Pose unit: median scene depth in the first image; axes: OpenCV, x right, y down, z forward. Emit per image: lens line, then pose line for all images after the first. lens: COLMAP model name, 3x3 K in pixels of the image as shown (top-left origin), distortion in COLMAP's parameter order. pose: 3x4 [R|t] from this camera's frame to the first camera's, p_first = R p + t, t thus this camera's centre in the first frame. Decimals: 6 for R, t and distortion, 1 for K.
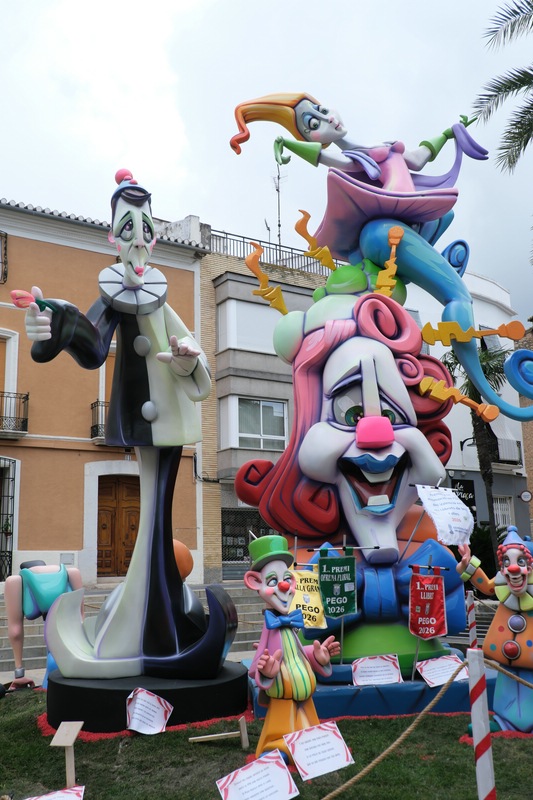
lens RADIAL K [[801.1, 0, 266.5], [0, 801.1, 400.0], [0, 0, 1]] dist [-0.013901, 0.044349]
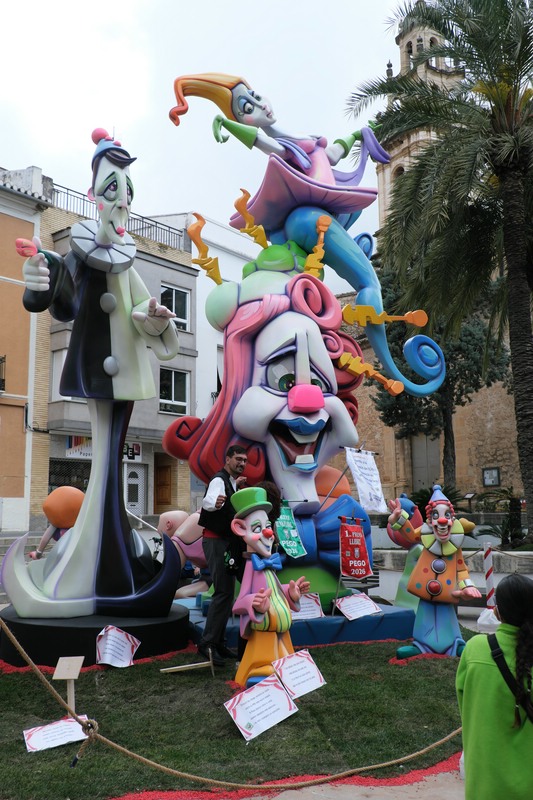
lens RADIAL K [[755.2, 0, 266.5], [0, 755.2, 400.0], [0, 0, 1]] dist [-0.006926, 0.002286]
pose [[0.961343, 0.059414, 0.268866, -0.211480], [-0.073028, 0.996491, 0.040909, 0.002977], [-0.265492, -0.058962, 0.962308, -0.006047]]
